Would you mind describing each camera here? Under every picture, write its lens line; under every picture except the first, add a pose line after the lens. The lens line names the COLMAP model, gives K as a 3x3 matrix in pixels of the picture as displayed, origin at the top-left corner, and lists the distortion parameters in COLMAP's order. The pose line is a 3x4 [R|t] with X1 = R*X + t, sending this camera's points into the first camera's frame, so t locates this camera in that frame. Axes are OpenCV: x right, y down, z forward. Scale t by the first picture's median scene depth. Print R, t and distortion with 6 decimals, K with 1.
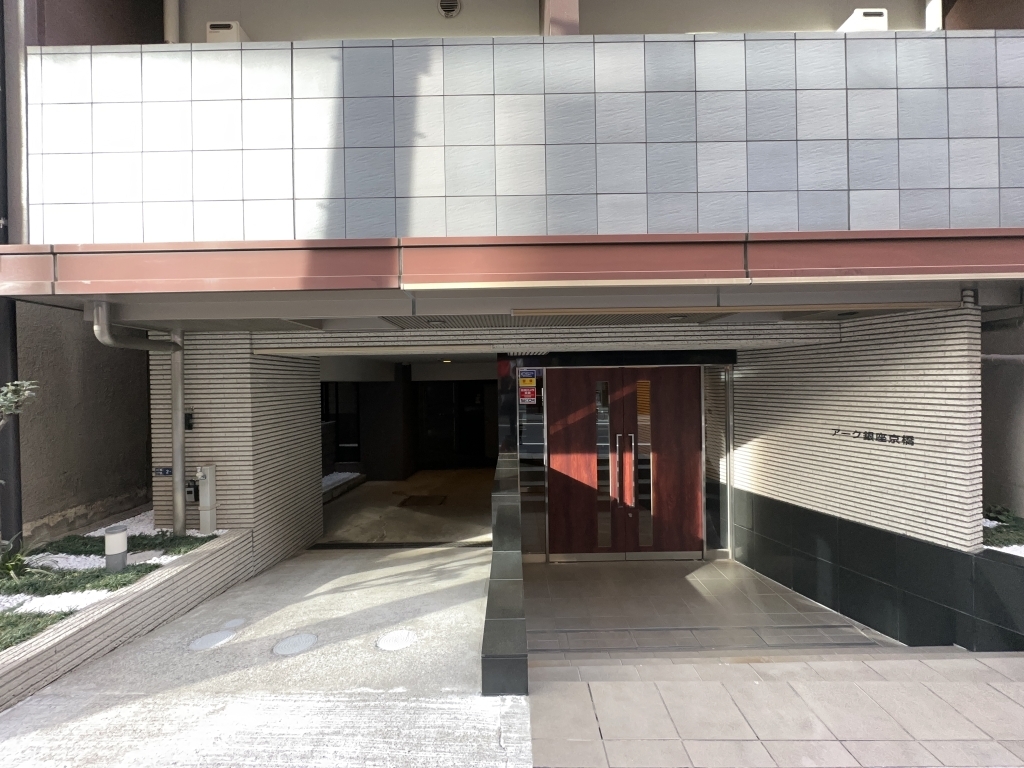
lens RADIAL K [[405.9, 0, 514.5], [0, 405.9, 383.3], [0, 0, 1]] dist [-0.002408, -0.000693]
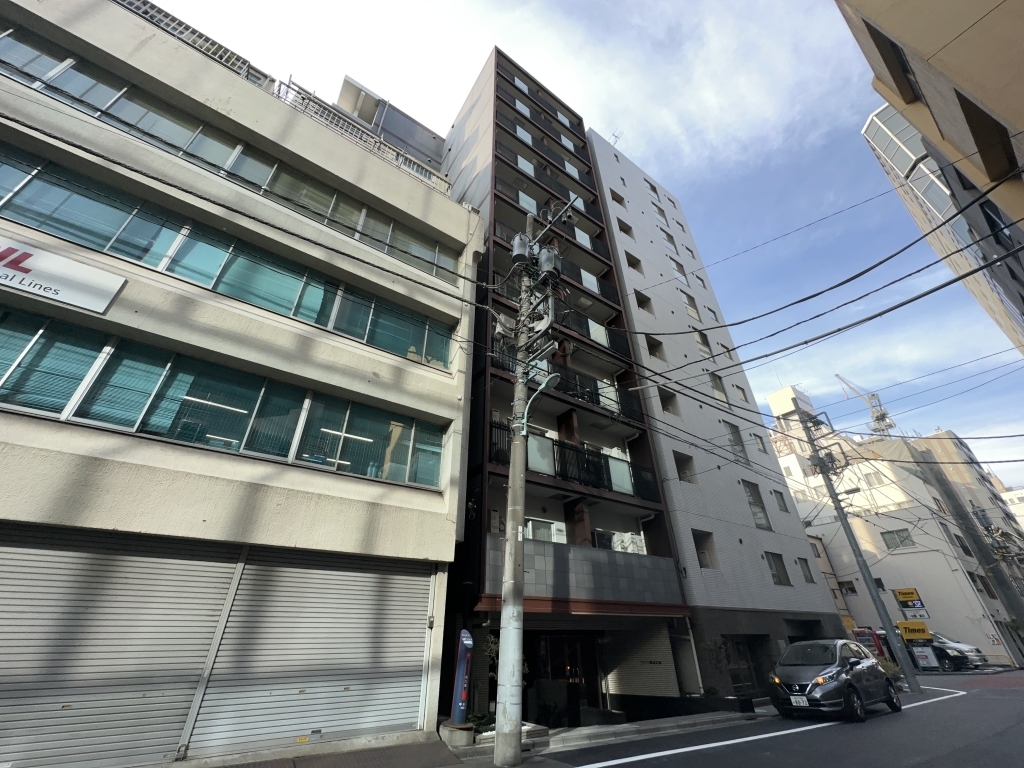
lens RADIAL K [[405.9, 0, 513.4], [0, 405.9, 380.8], [0, 0, 1]] dist [-0.002408, -0.000693]
pose [[0.821323, 0.316036, 0.474921, -2.384751], [-0.001041, 0.833347, -0.552749, 0.040324], [-0.570463, 0.453492, 0.684776, -1.704967]]
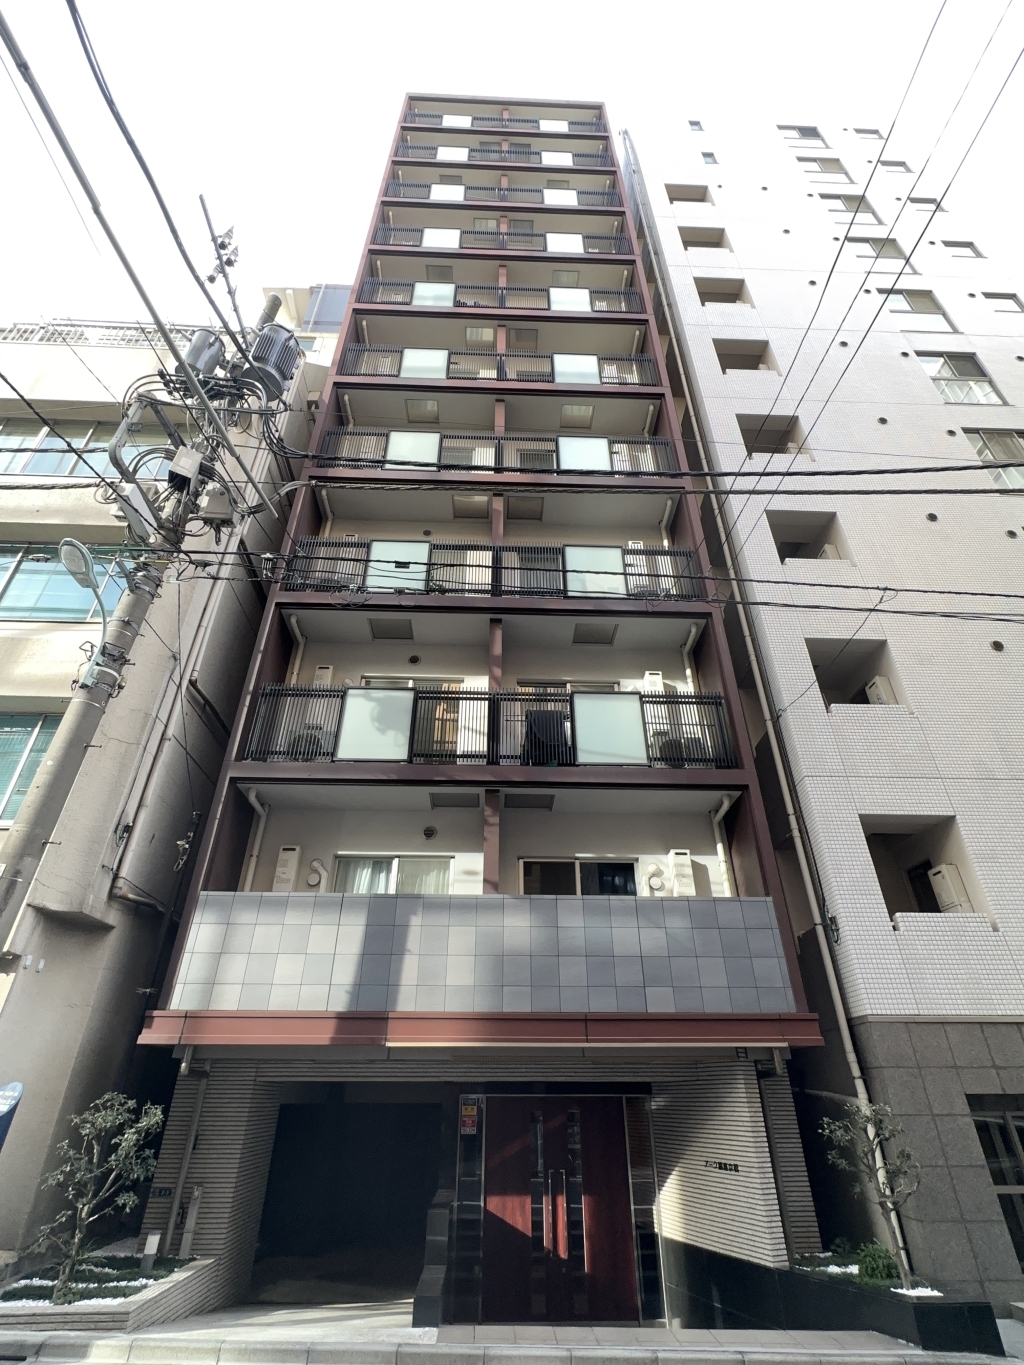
lens RADIAL K [[642.1, 0, 515.6], [0, 642.1, 684.5], [0, 0, 1]] dist [-0.002804, 0.000005]
pose [[0.999182, 0.034889, 0.020456, 0.114455], [-0.017917, 0.835303, -0.549497, -0.019944], [-0.036258, 0.548681, 0.835245, -1.541776]]
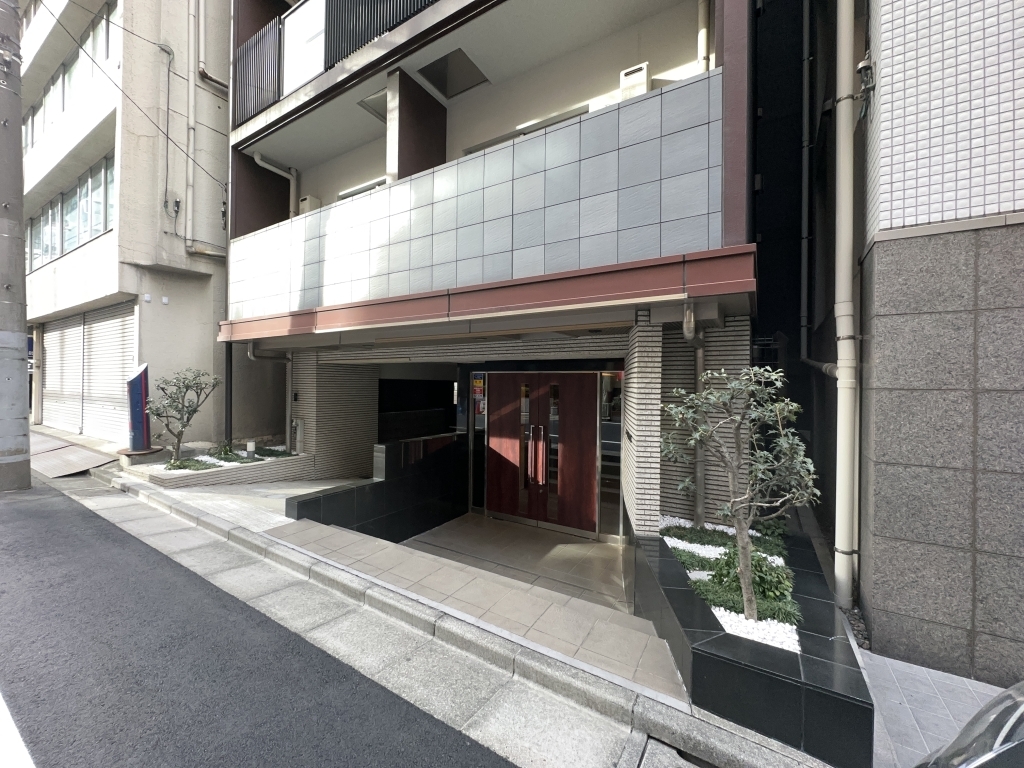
lens RADIAL K [[405.9, 0, 512.4], [0, 405.9, 383.0], [0, 0, 1]] dist [-0.002408, -0.000693]
pose [[0.854172, 0.026311, -0.519324, 1.176736], [-0.029732, 0.999556, 0.001739, -0.010502], [0.519139, 0.013955, 0.854576, -0.159215]]
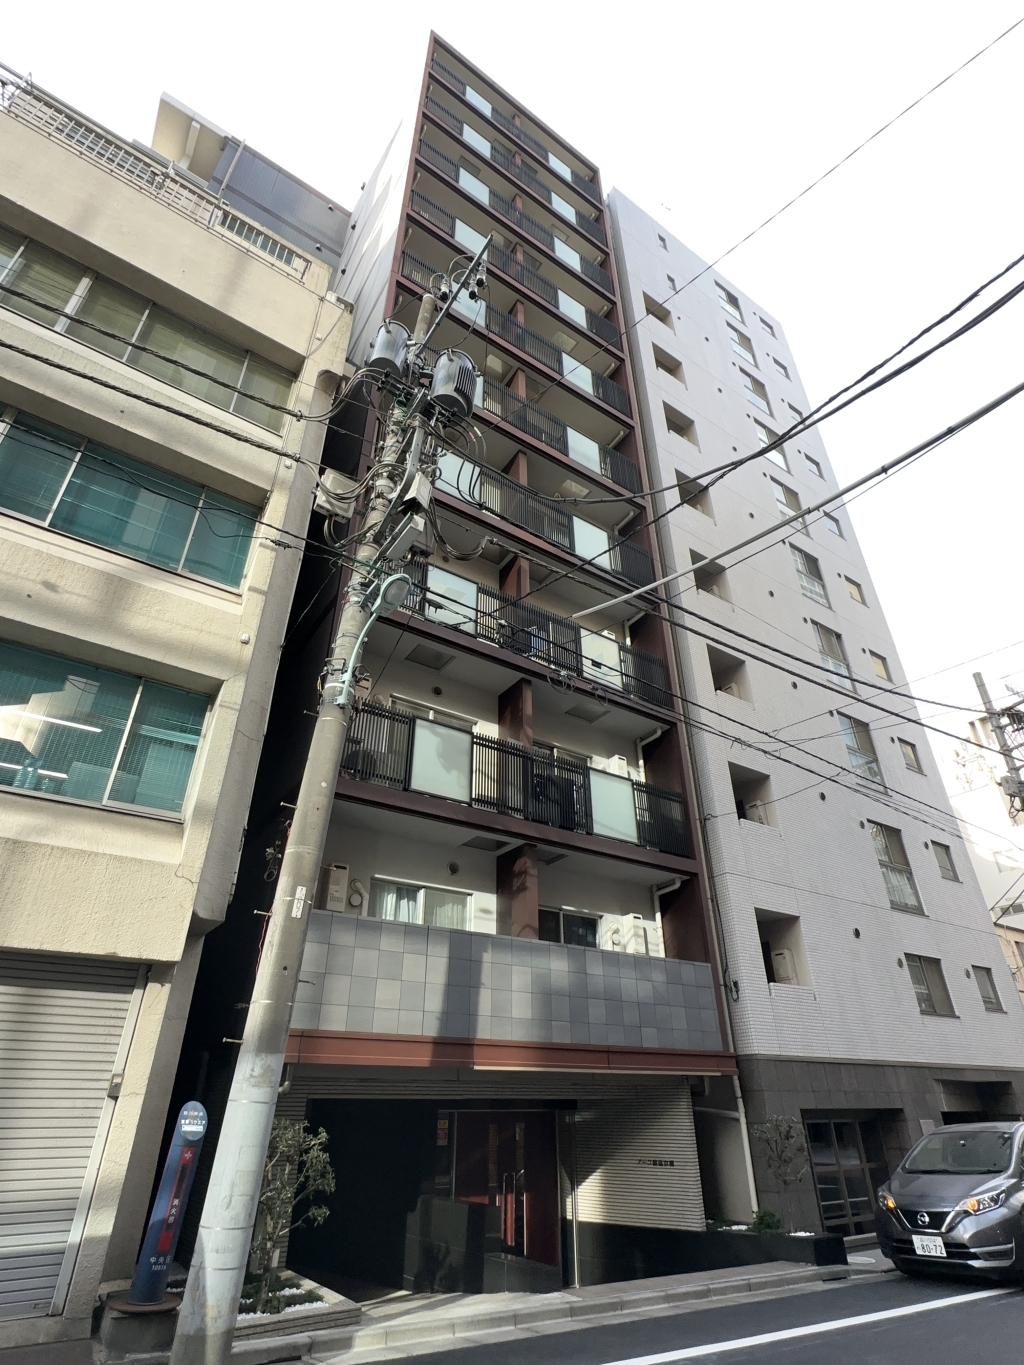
lens RADIAL K [[695.3, 0, 516.6], [0, 695.3, 679.3], [0, 0, 1]] dist [-0.003887, 0.000535]
pose [[0.829302, 0.306744, 0.467084, -1.632419], [-0.007811, 0.842149, -0.539188, -0.008024], [-0.558747, 0.443501, 0.700792, -1.662067]]
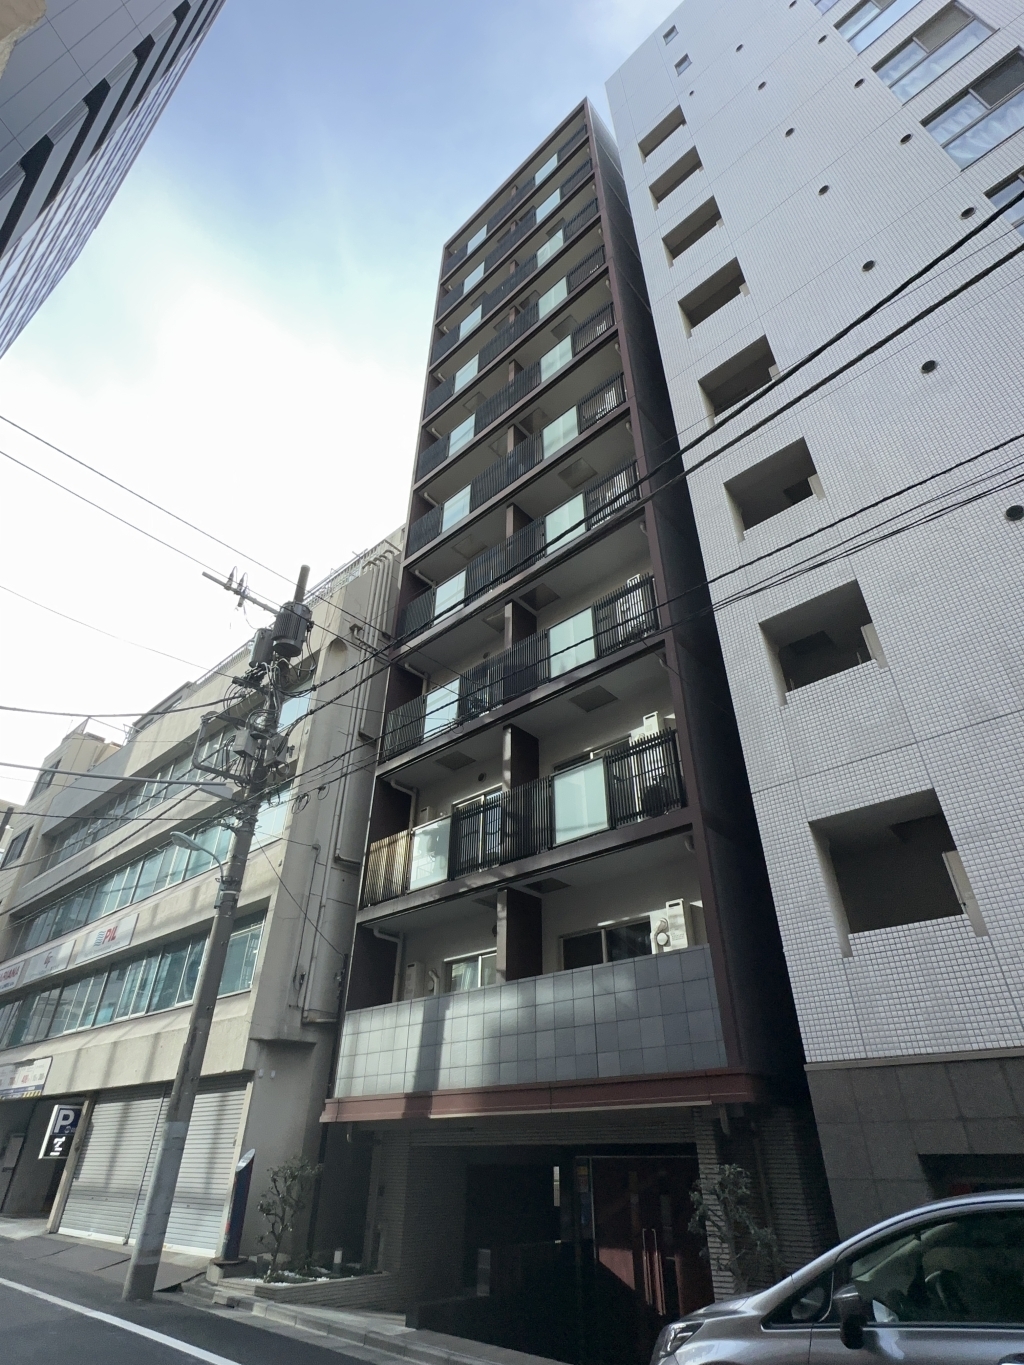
lens RADIAL K [[695.3, 0, 515.7], [0, 695.3, 683.4], [0, 0, 1]] dist [-0.003887, 0.000535]
pose [[0.745738, -0.360709, -0.560147, 2.238463], [-0.021523, 0.827276, -0.561383, -0.054571], [0.665892, 0.430700, 0.609167, -1.490209]]
